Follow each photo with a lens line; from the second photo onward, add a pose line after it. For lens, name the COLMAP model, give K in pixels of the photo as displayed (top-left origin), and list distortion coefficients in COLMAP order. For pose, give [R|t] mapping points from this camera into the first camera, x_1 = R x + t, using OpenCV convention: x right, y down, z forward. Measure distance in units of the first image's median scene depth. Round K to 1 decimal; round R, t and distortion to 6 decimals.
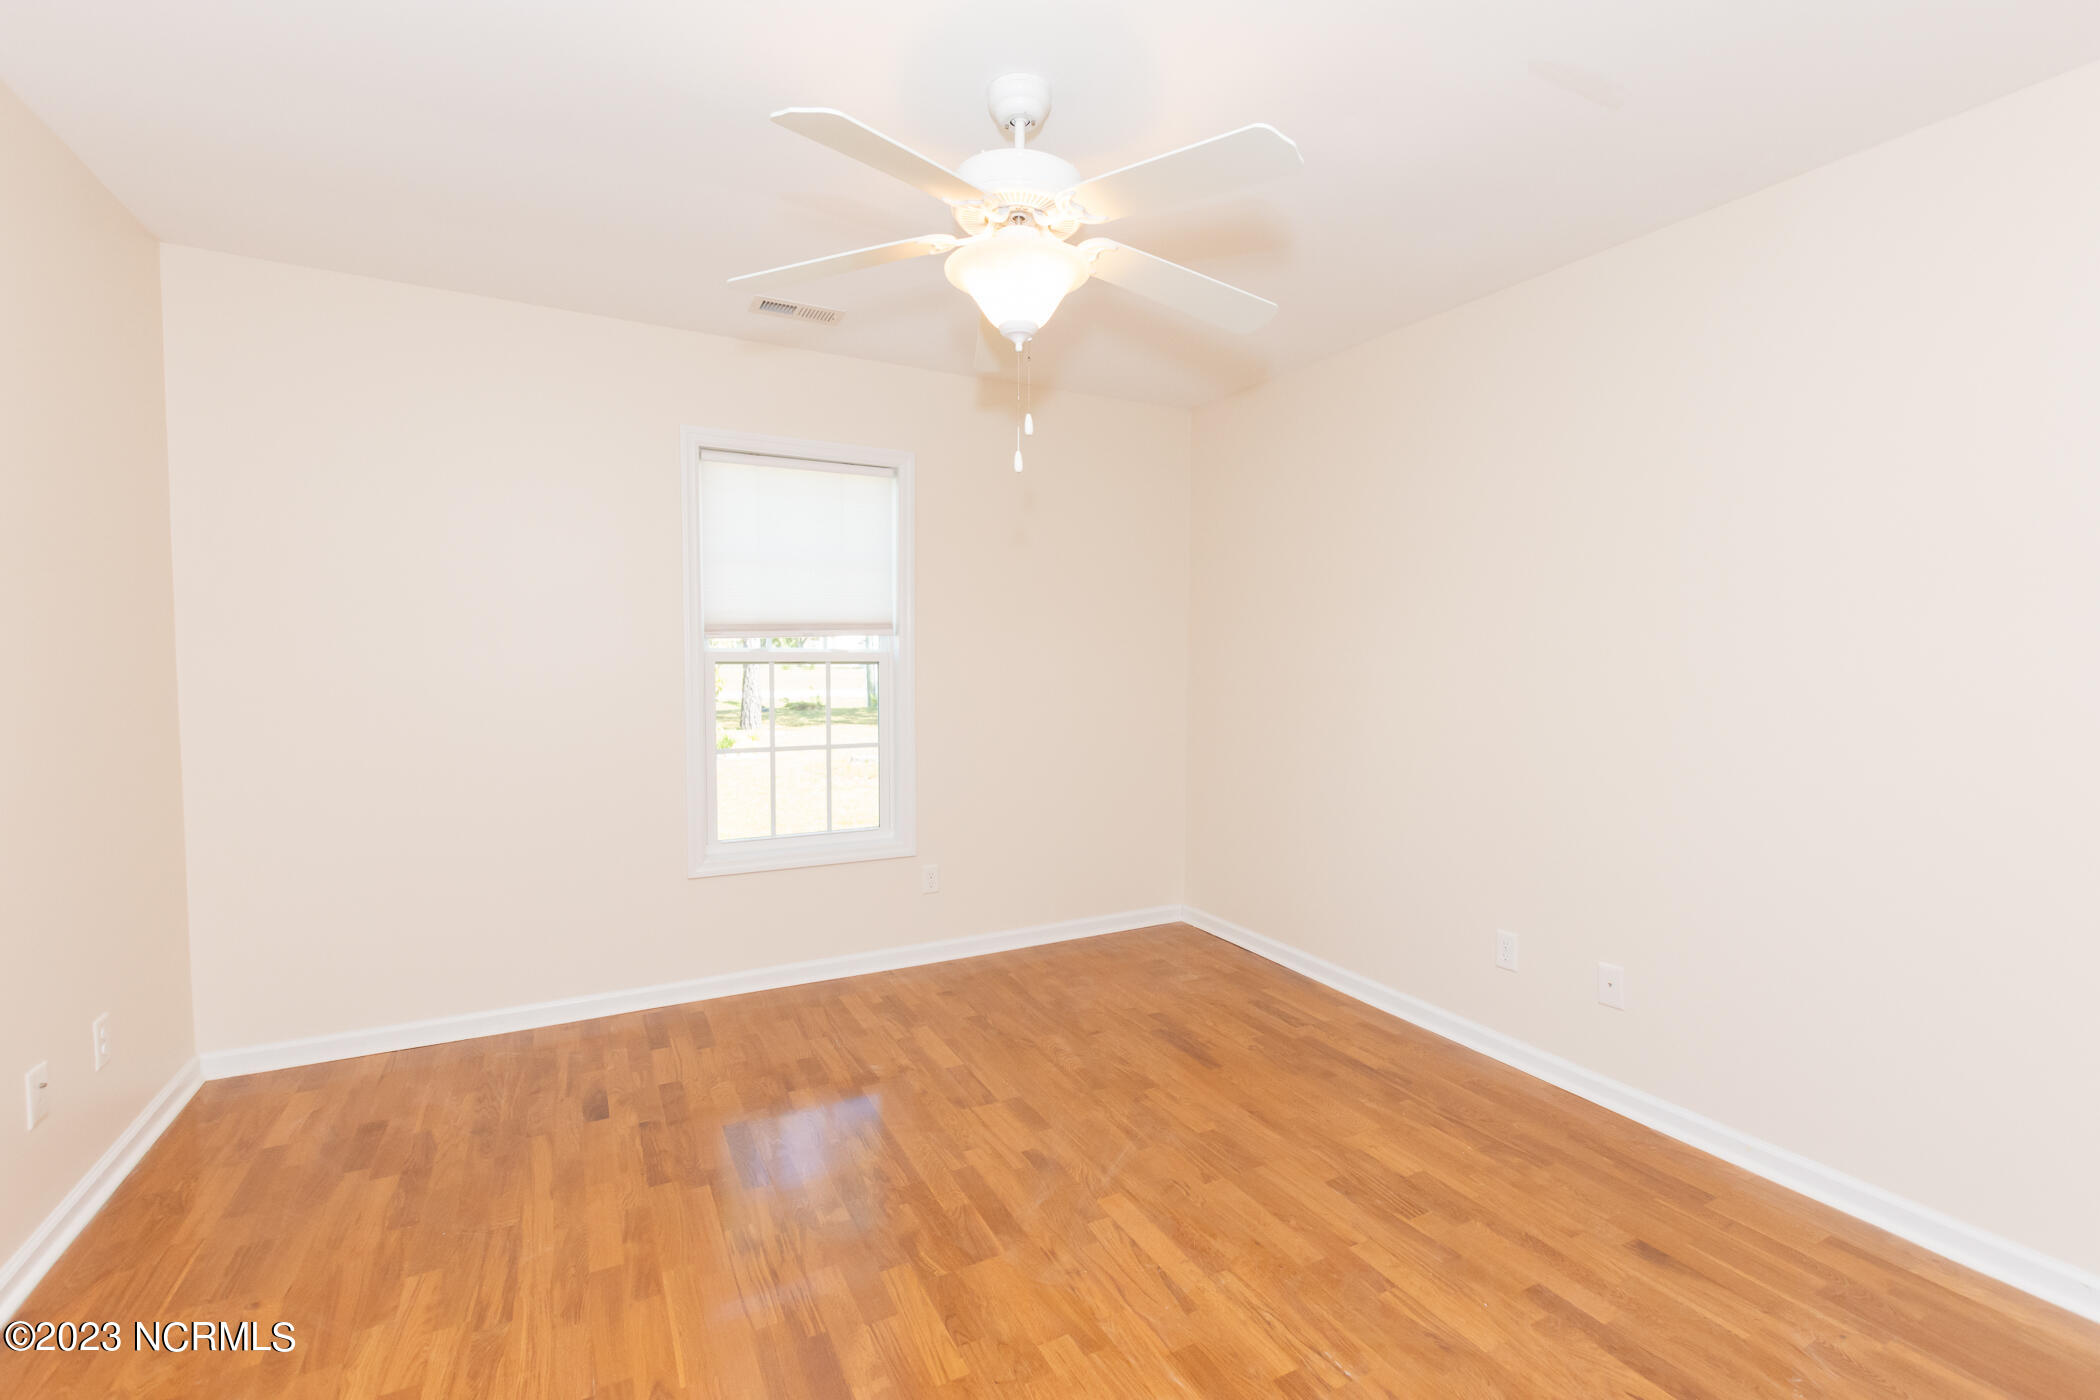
lens RADIAL K [[918.0, 0, 1049.4], [0, 918.0, 697.2], [0, 0, 1]] dist [0.000911, -0.001086]
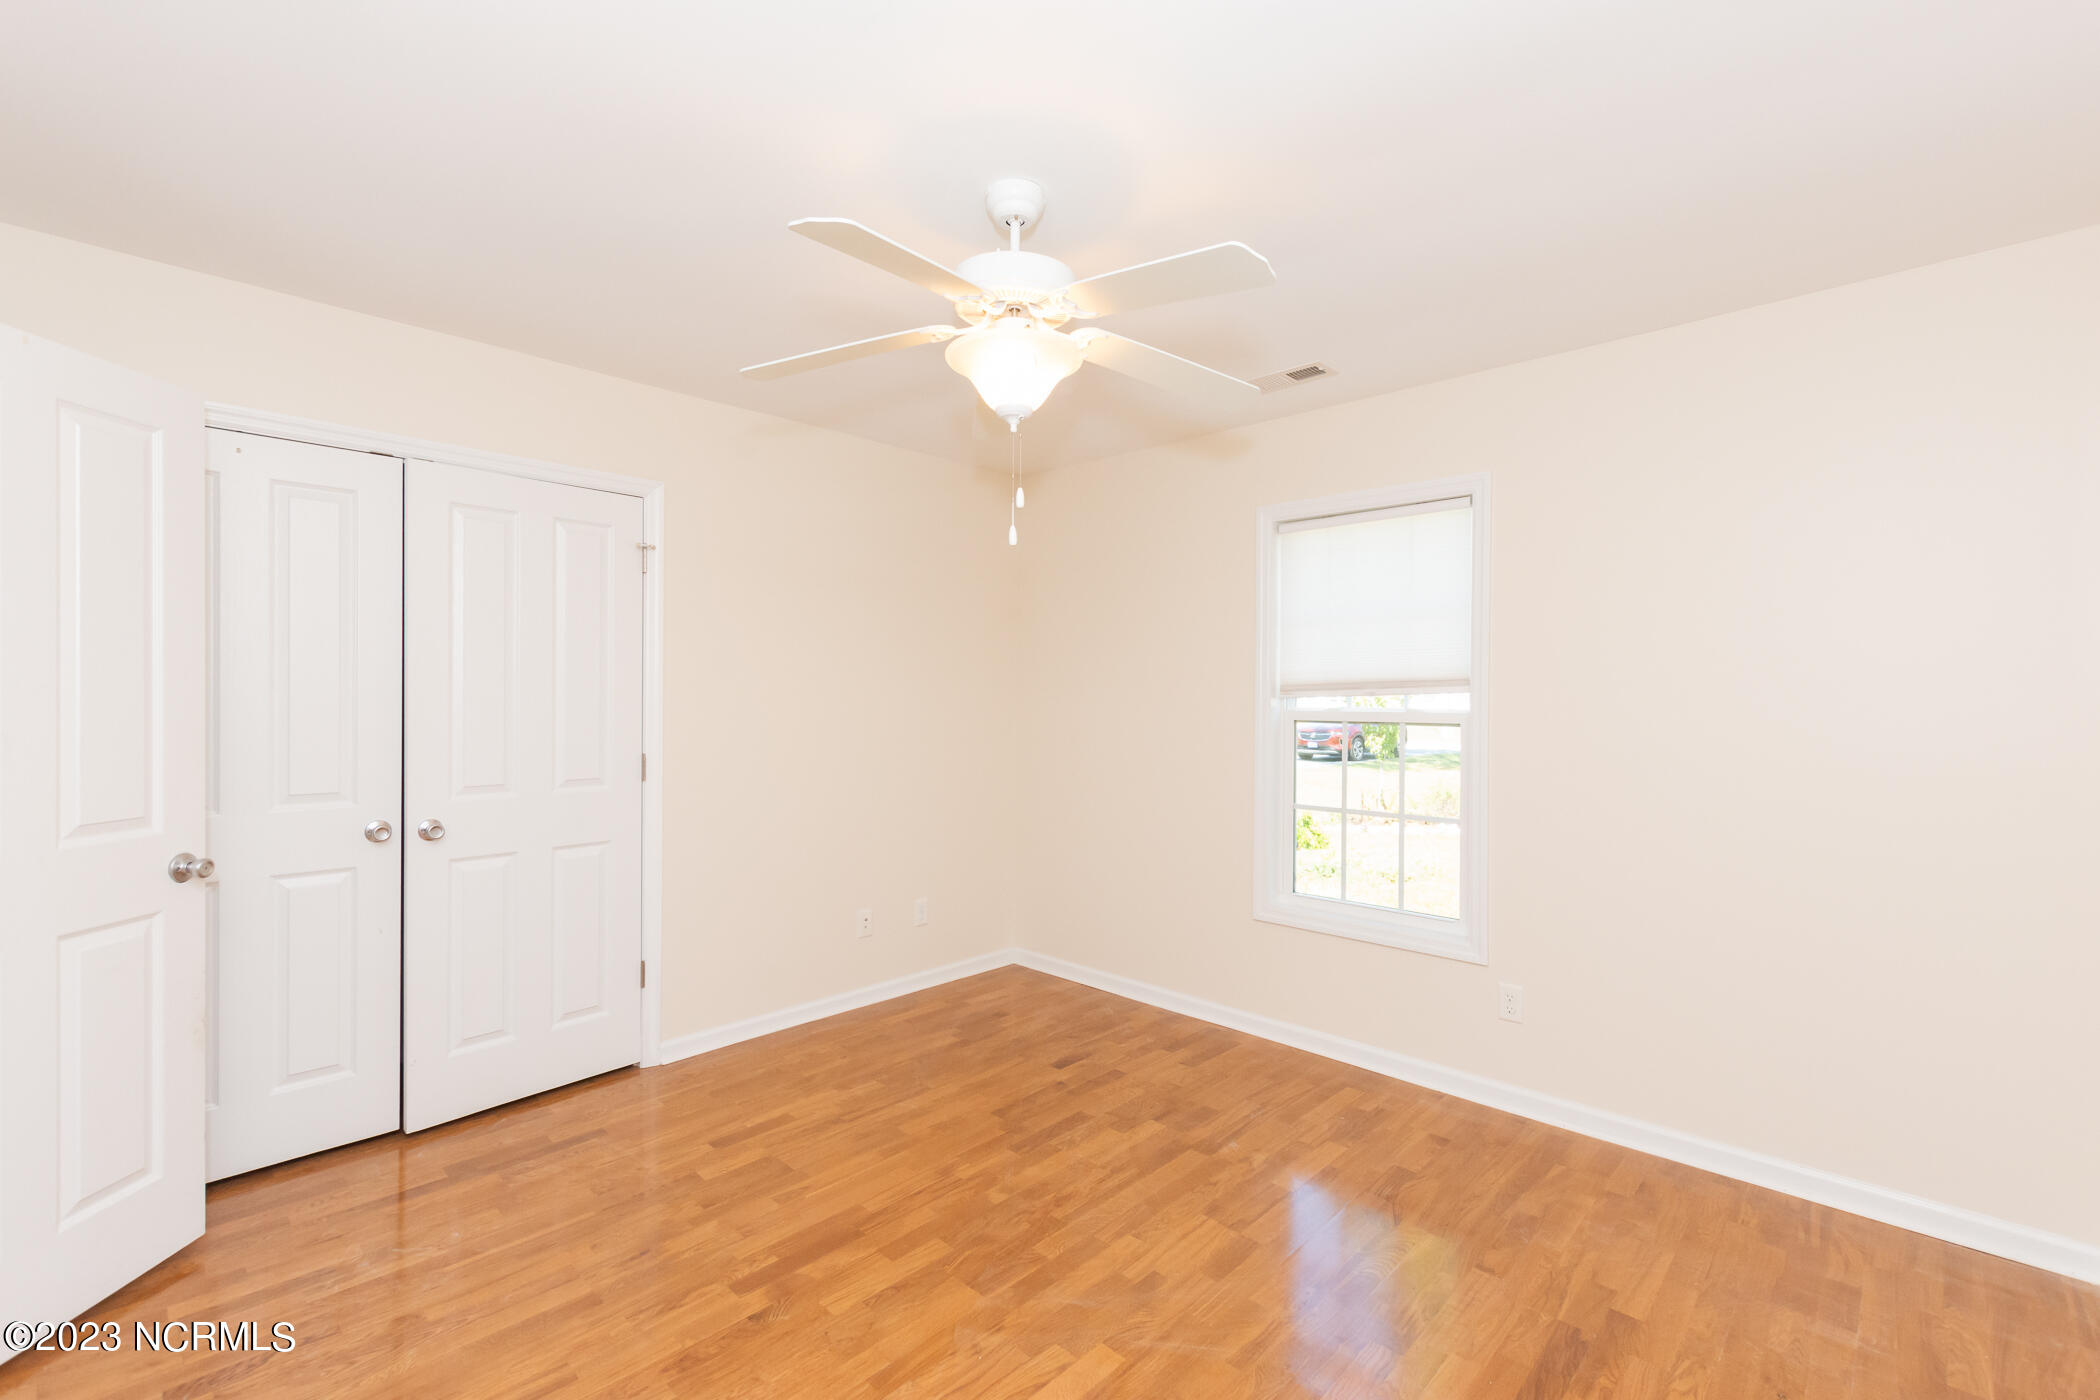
lens RADIAL K [[918.0, 0, 1048.7], [0, 918.0, 699.0], [0, 0, 1]] dist [0.000911, -0.001086]
pose [[0.303433, -0.000063, -0.952853, 0.699194], [-0.050439, 0.998597, -0.016128, -0.040089], [0.951517, 0.052955, 0.303004, 0.524086]]
